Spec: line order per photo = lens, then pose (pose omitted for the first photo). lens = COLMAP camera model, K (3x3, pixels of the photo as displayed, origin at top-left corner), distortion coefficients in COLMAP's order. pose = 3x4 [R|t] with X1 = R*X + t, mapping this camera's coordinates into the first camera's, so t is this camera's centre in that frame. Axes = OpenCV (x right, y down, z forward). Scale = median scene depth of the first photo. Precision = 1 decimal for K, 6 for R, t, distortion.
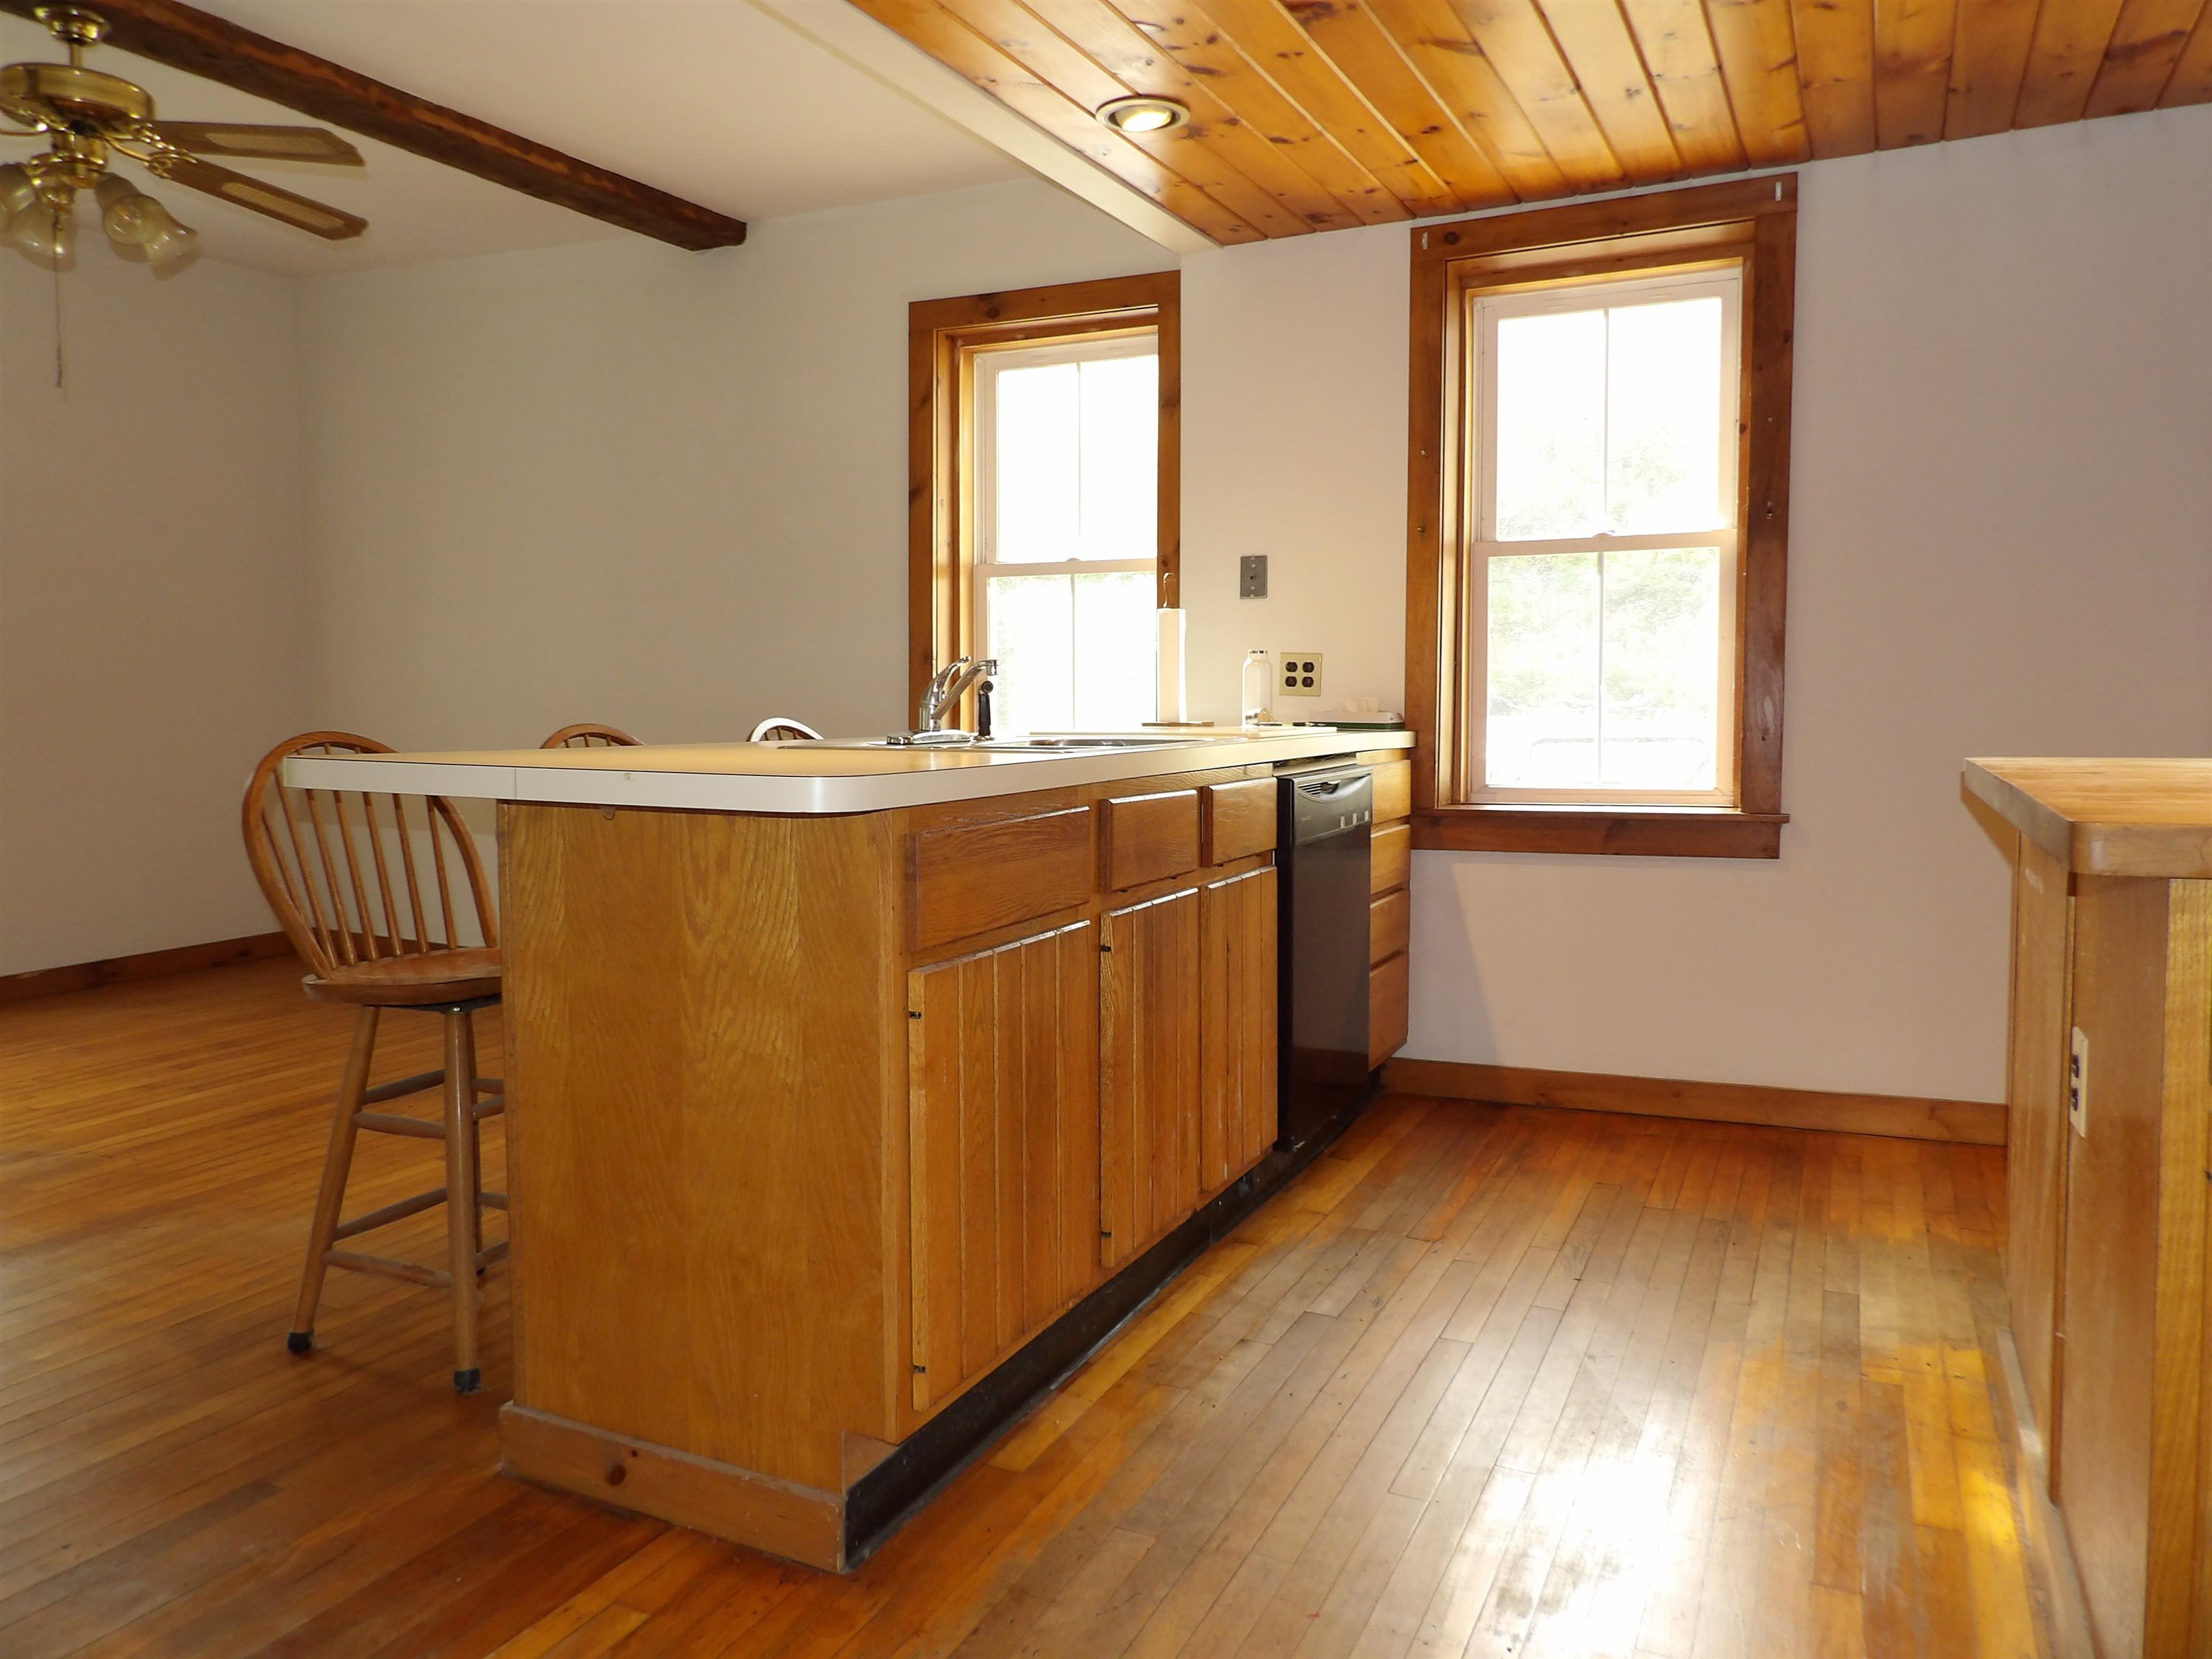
lens RADIAL K [[1570.3, 0, 1084.0], [0, 1570.3, 816.1], [0, 0, 1]] dist [-0.031739, 0.033014]
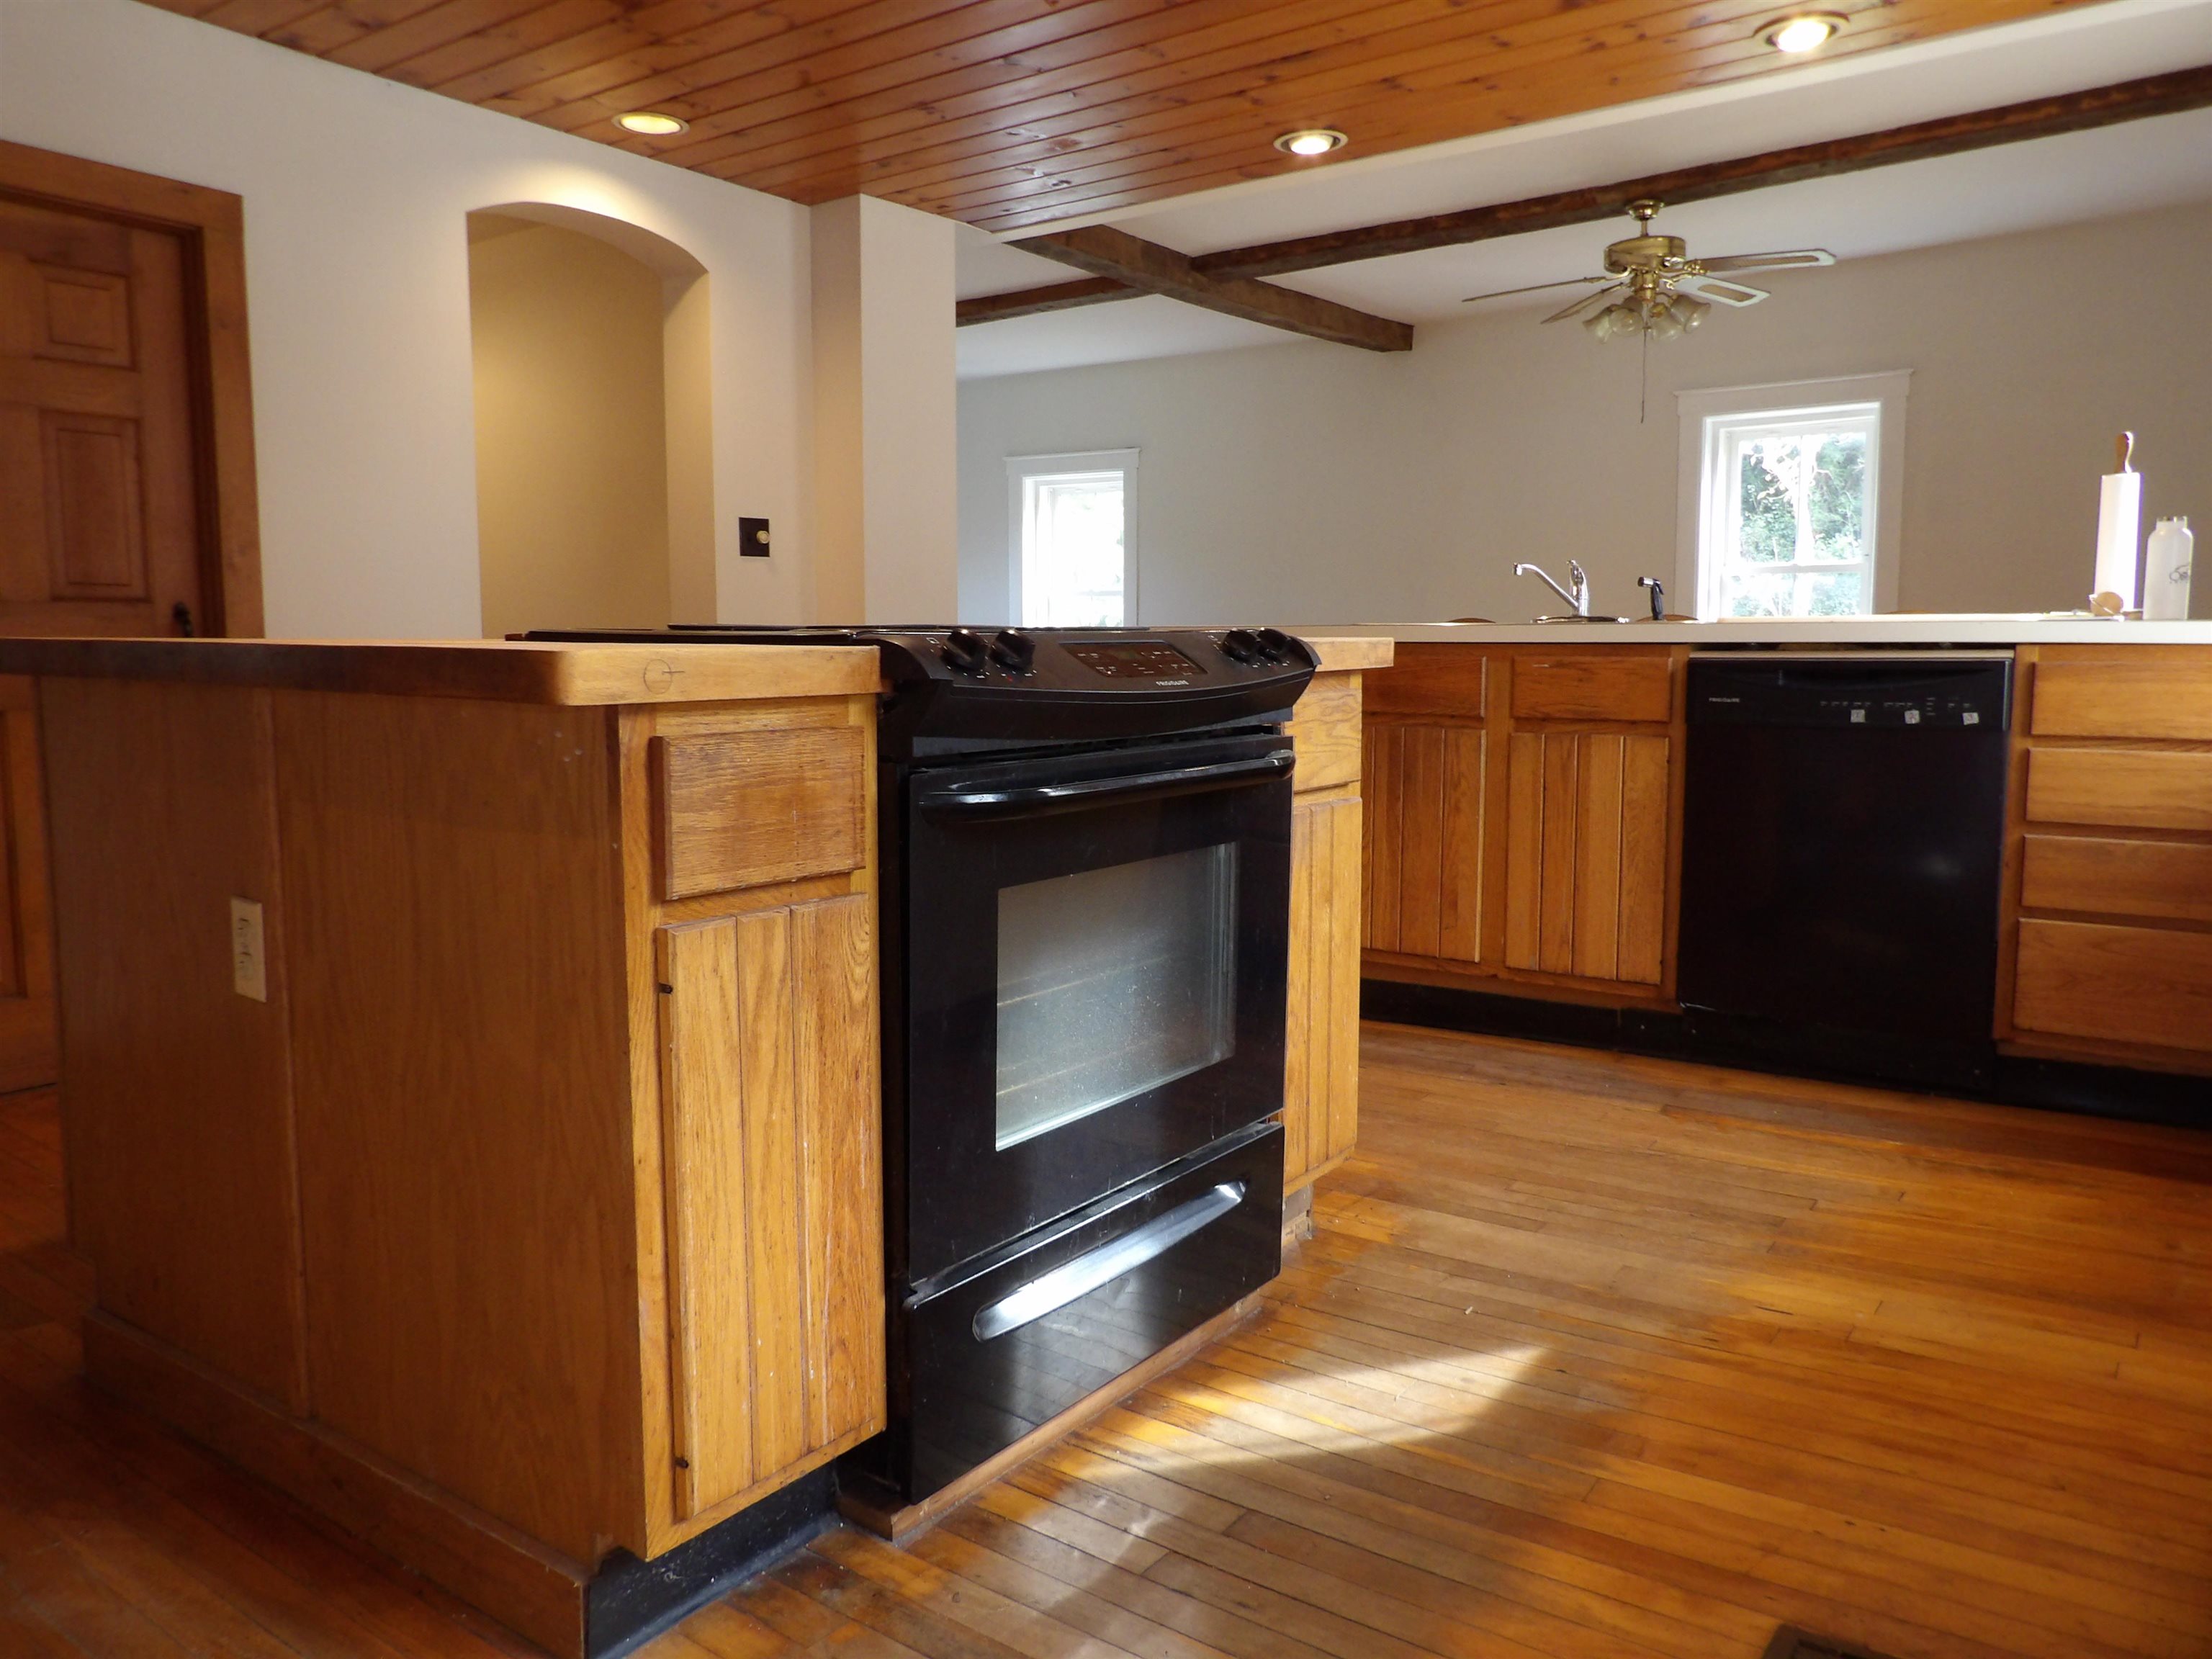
lens RADIAL K [[1570.3, 0, 1121.1], [0, 1570.3, 803.5], [0, 0, 1]] dist [-0.031739, 0.033014]
pose [[-0.171978, 0.108049, -0.979157, 1.117307], [-0.067718, 0.990319, 0.121175, -0.025329], [0.982770, 0.087146, -0.162997, 0.709841]]
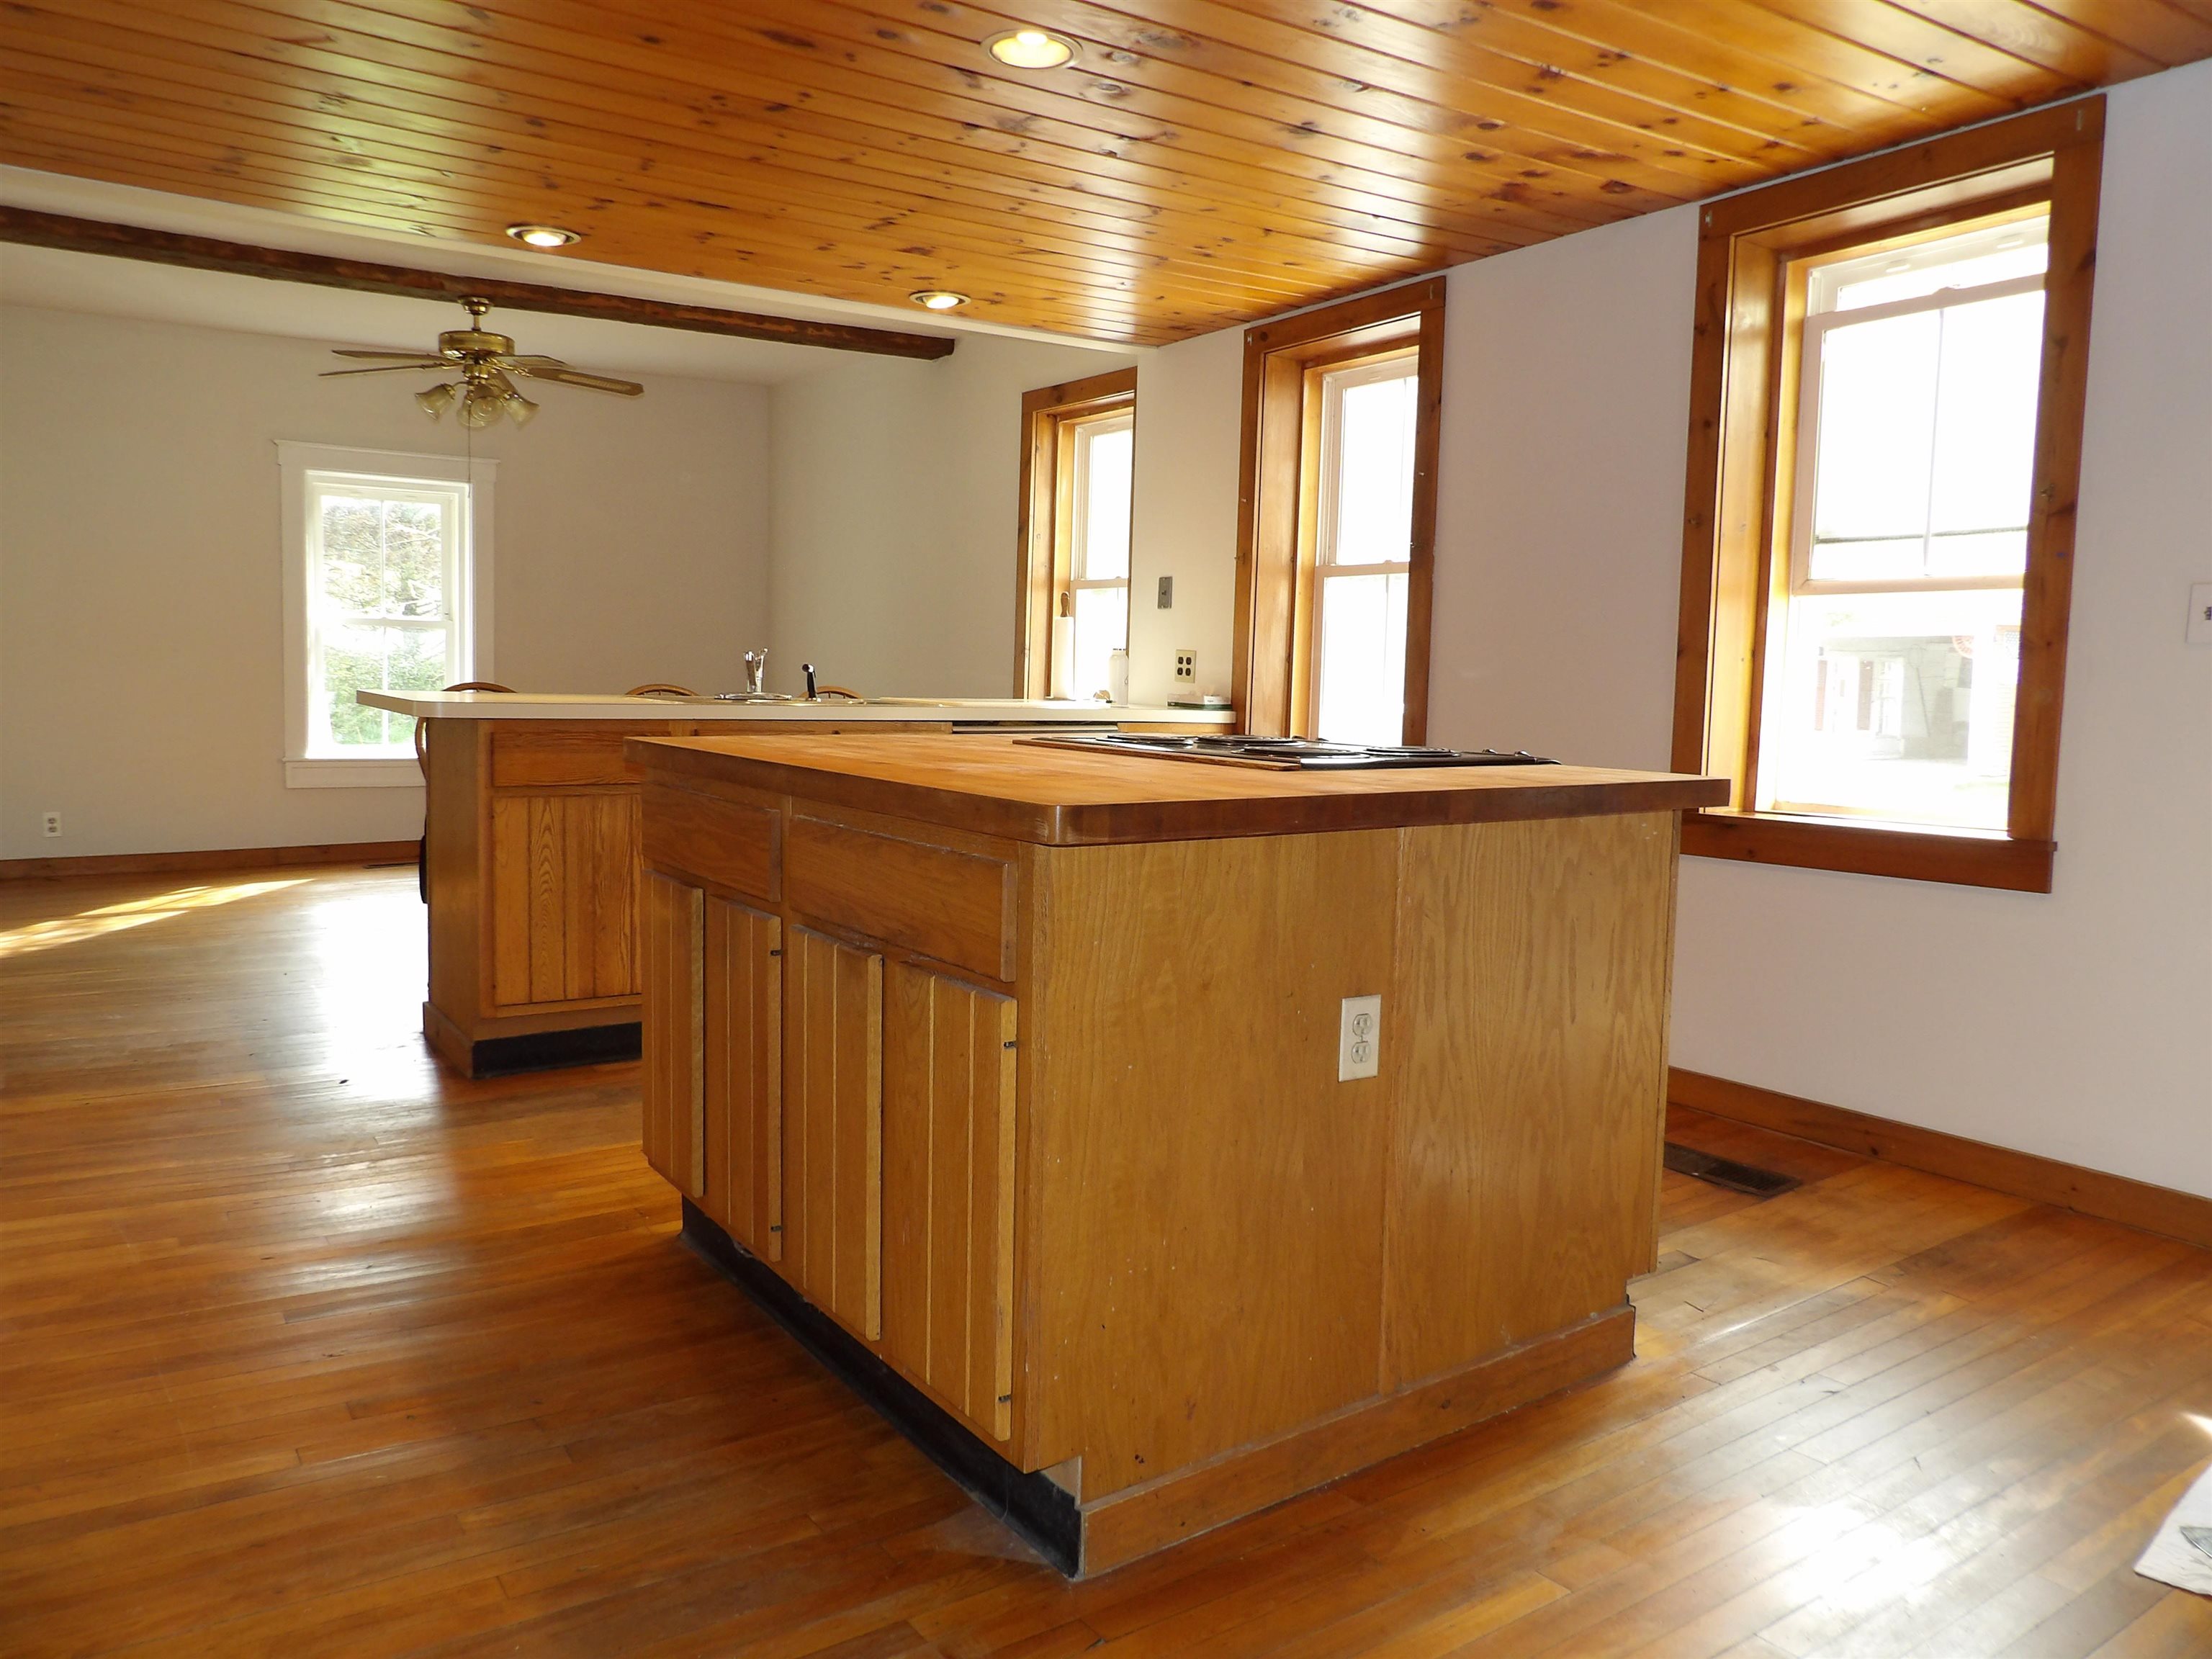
lens RADIAL K [[1570.3, 0, 1083.7], [0, 1570.3, 819.4], [0, 0, 1]] dist [-0.031739, 0.033014]
pose [[0.863484, 0.071994, -0.499212, 0.894240], [-0.066623, 0.997368, 0.028599, 0.008251], [0.499957, 0.008564, 0.866008, -0.239022]]
